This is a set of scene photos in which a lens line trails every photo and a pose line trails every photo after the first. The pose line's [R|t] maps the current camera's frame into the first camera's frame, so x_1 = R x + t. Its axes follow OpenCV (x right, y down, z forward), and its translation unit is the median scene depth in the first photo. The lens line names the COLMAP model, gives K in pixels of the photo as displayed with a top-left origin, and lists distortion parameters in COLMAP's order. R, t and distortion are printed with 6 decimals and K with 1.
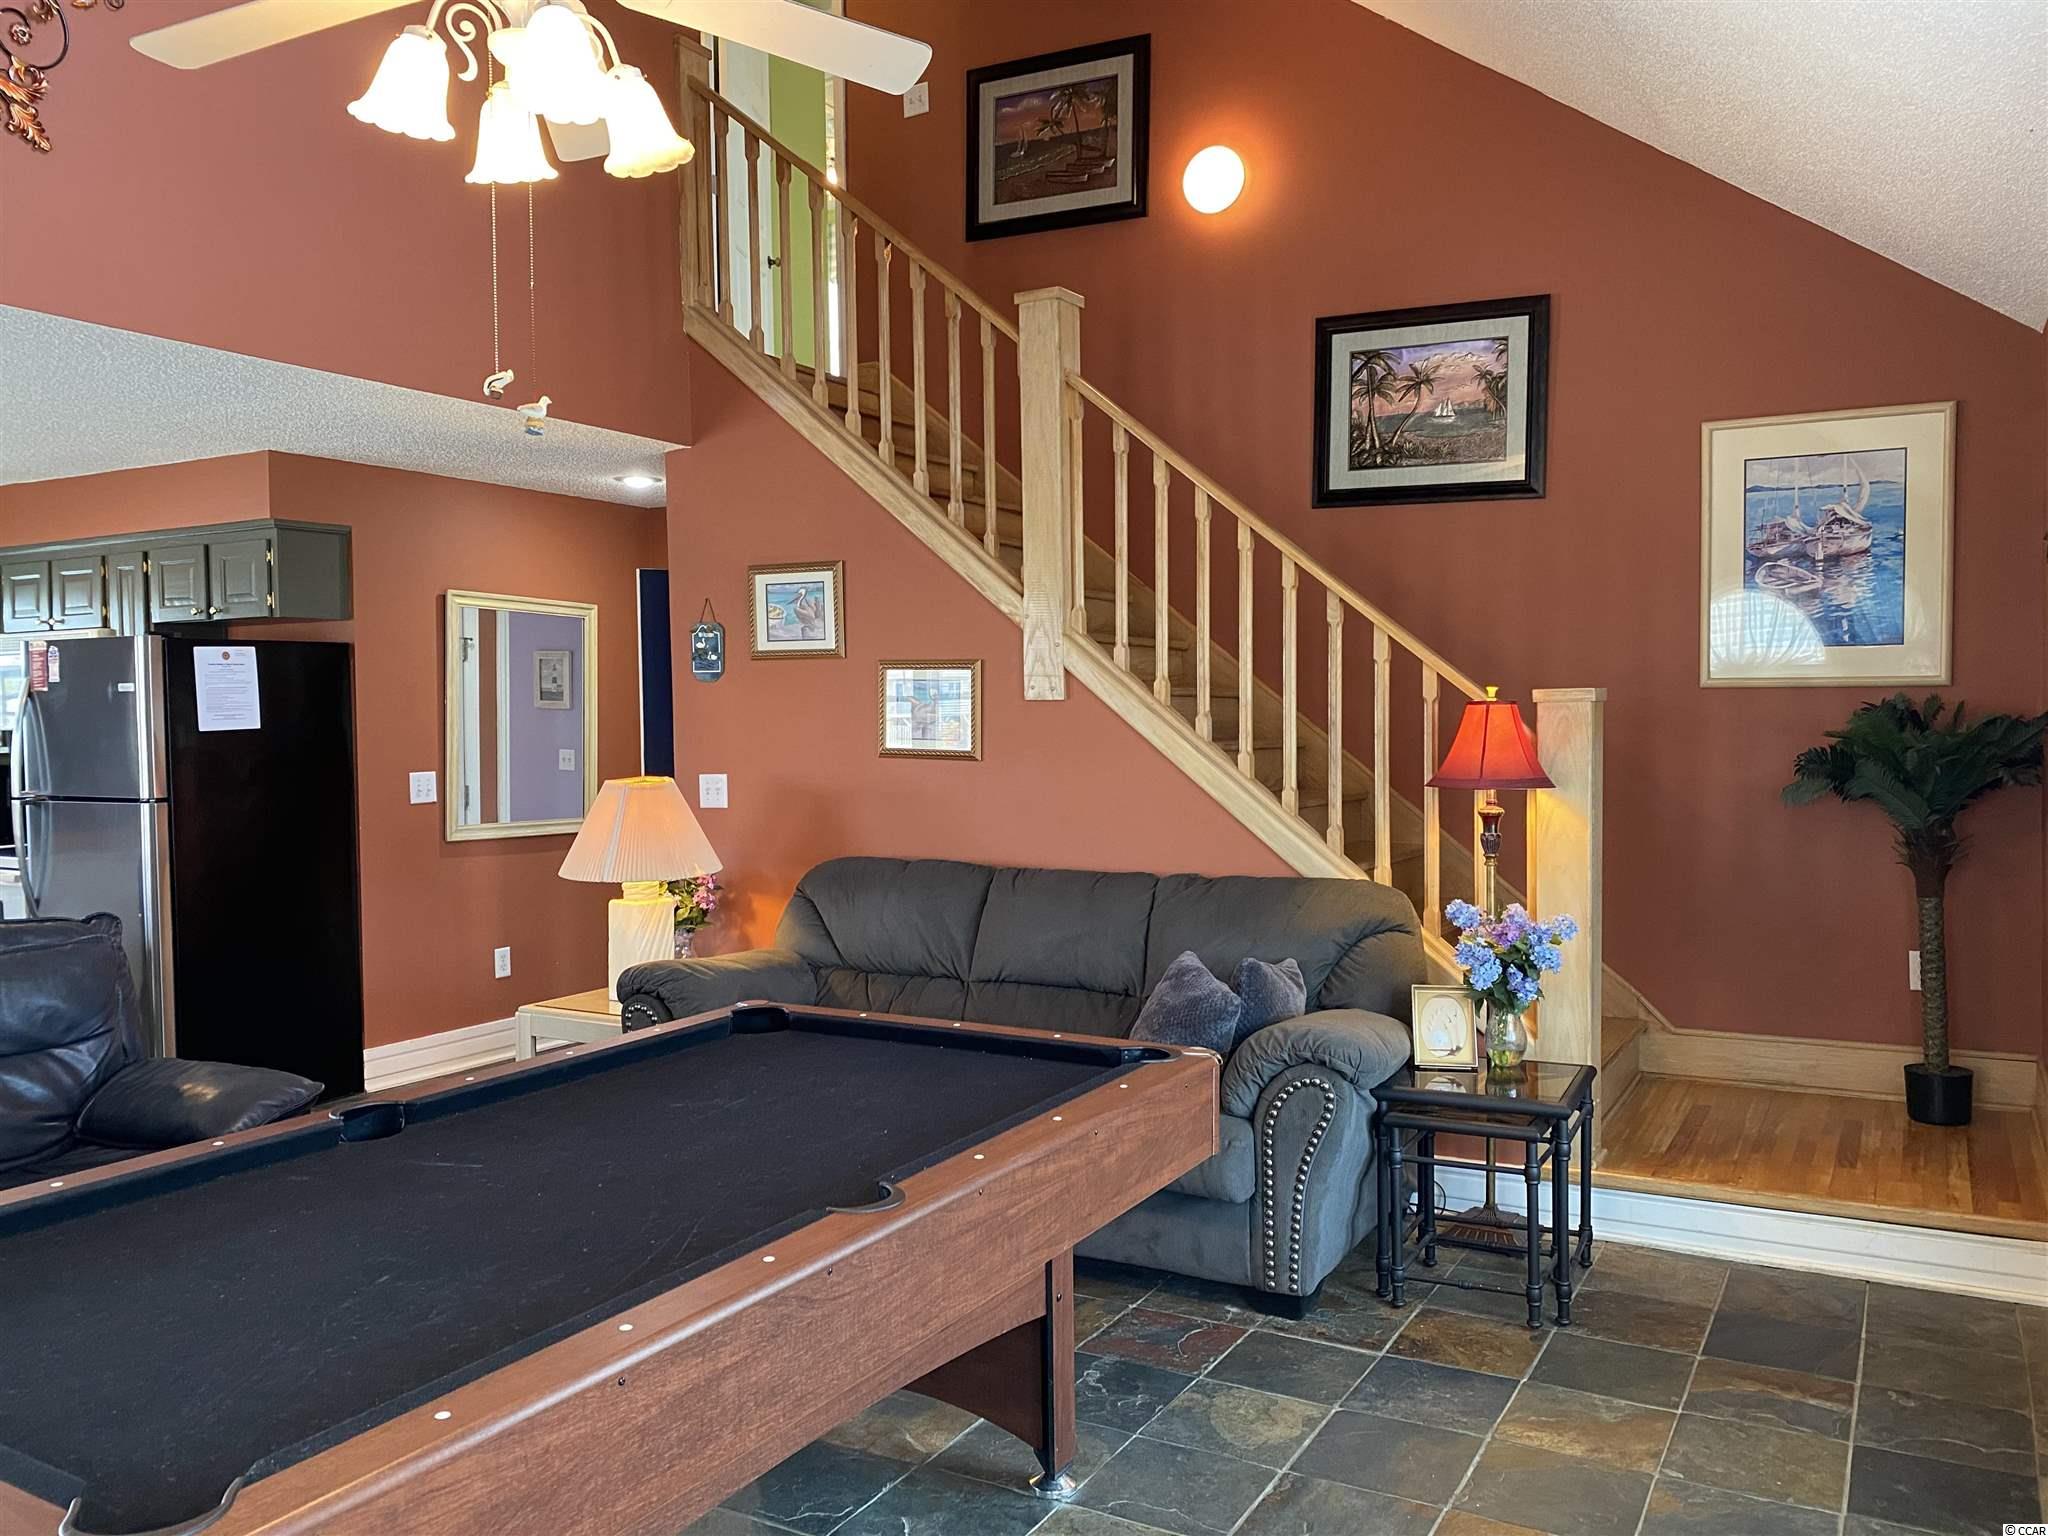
lens RADIAL K [[1577.6, 0, 1009.0], [0, 1577.6, 773.5], [0, 0, 1]] dist [0.051832, -0.050645]
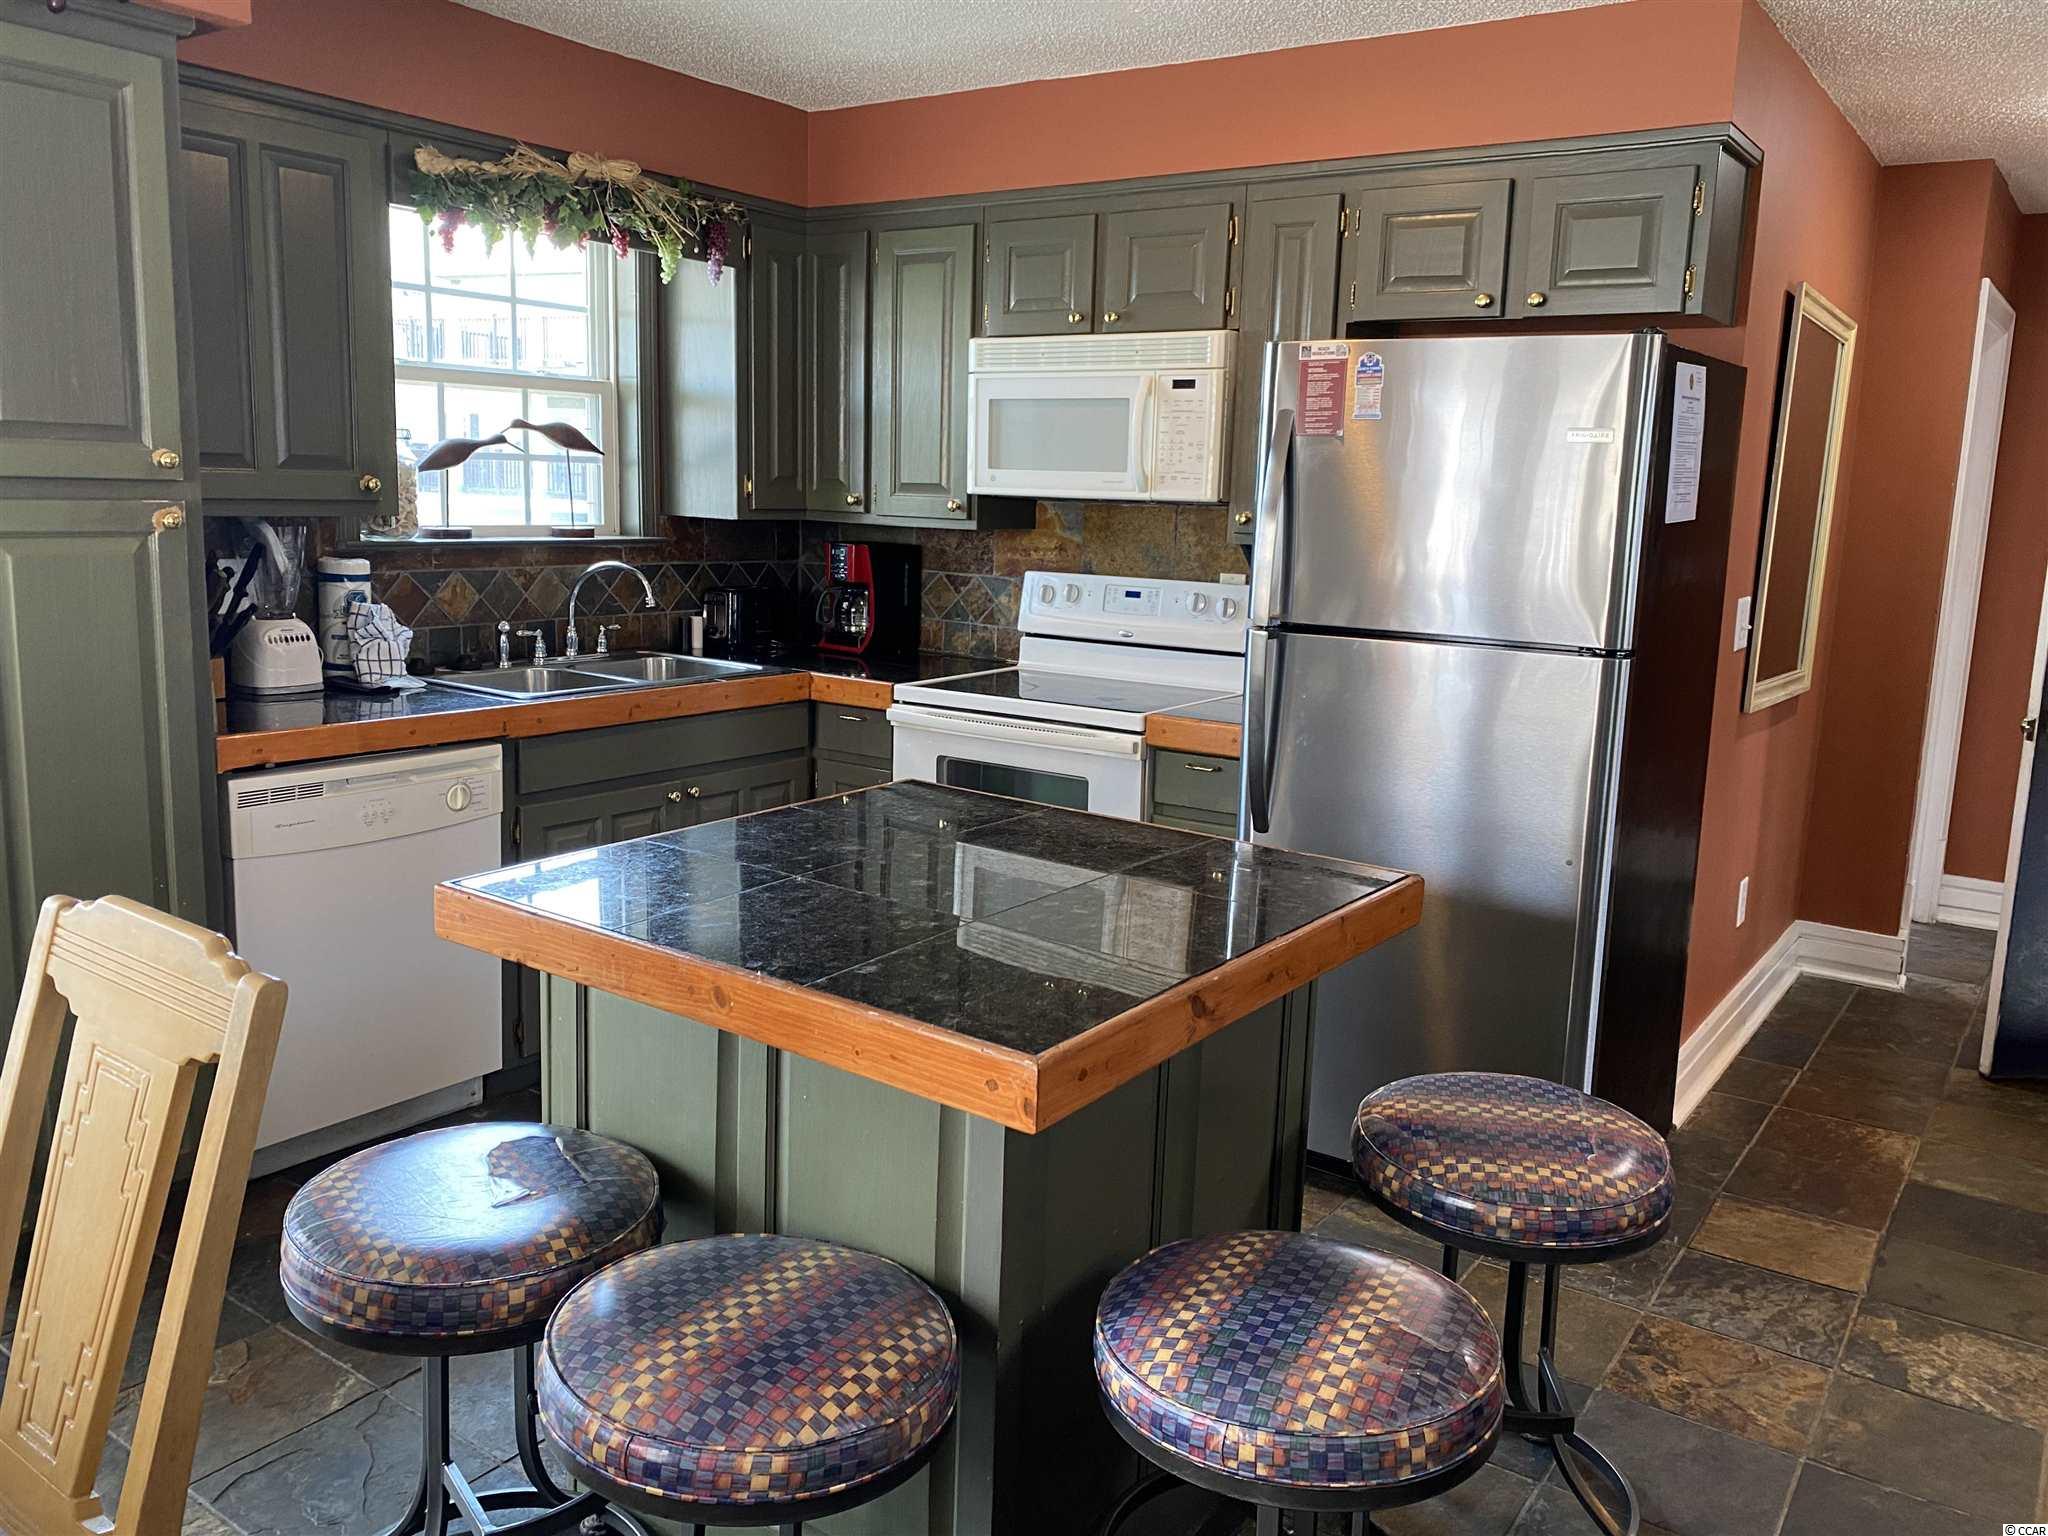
lens RADIAL K [[1577.6, 0, 1018.4], [0, 1577.6, 743.4], [0, 0, 1]] dist [0.051832, -0.050645]
pose [[0.995161, 0.057922, -0.079374, -0.649316], [-0.047391, 0.990554, 0.128672, -0.011388], [0.086078, -0.124288, 0.988506, 0.426190]]
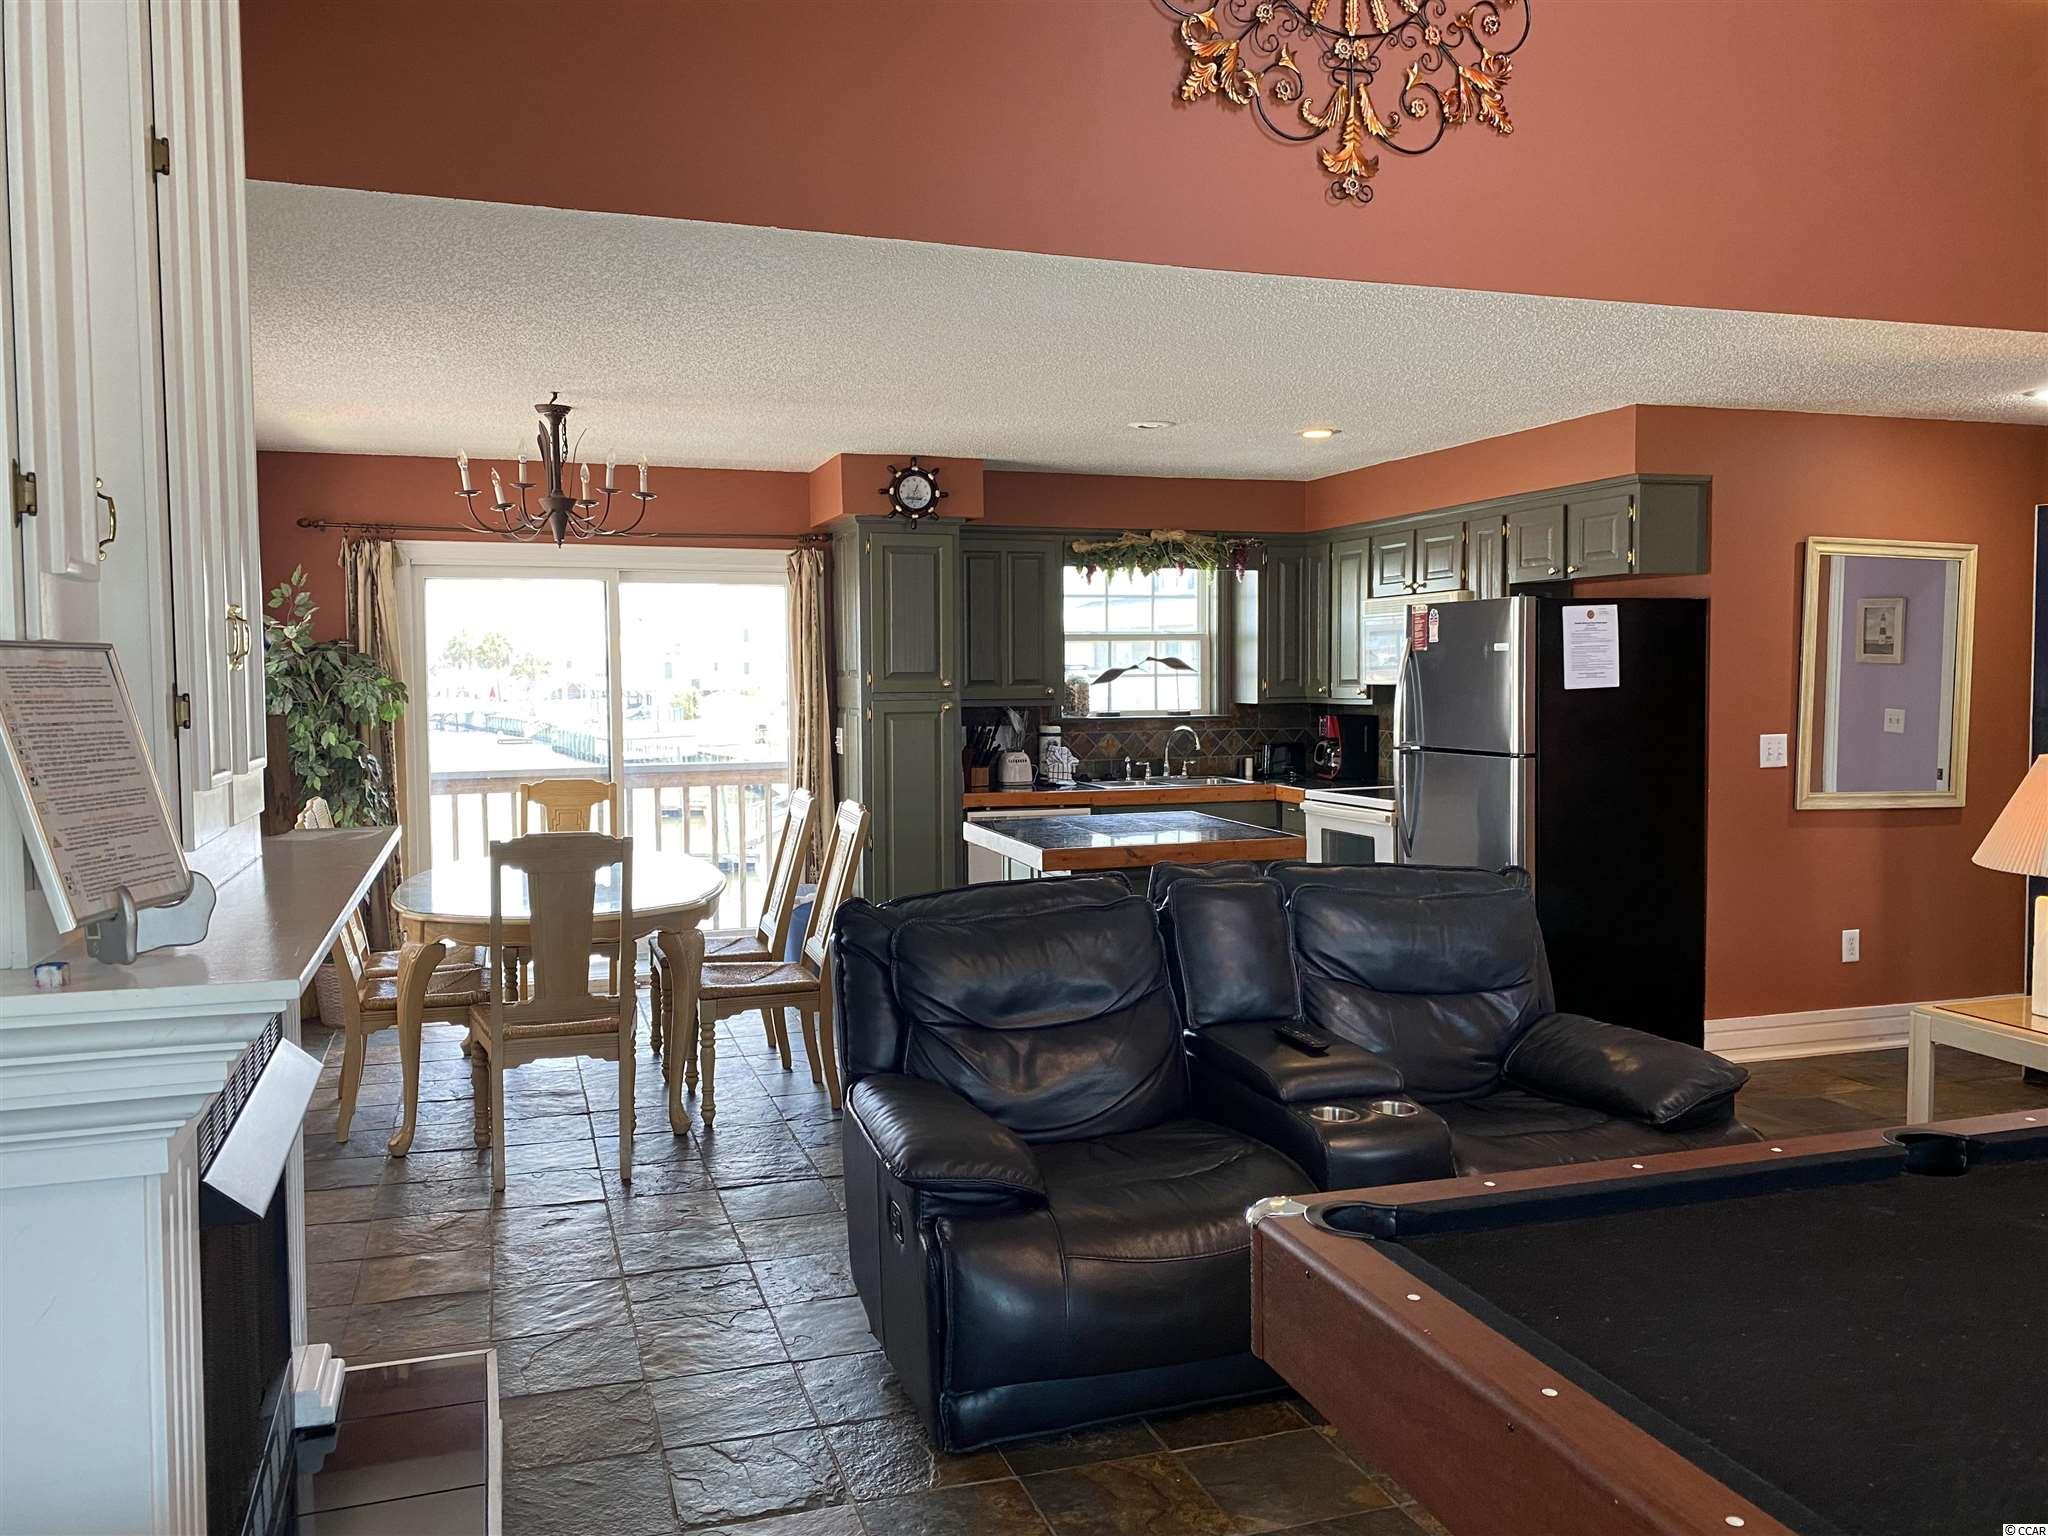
lens RADIAL K [[1577.6, 0, 1032.6], [0, 1577.6, 765.6], [0, 0, 1]] dist [0.051832, -0.050645]
pose [[0.753567, 0.045015, -0.655828, -0.090788], [-0.026973, 0.998930, 0.037572, -0.006192], [0.656818, -0.010624, 0.753975, 0.007140]]
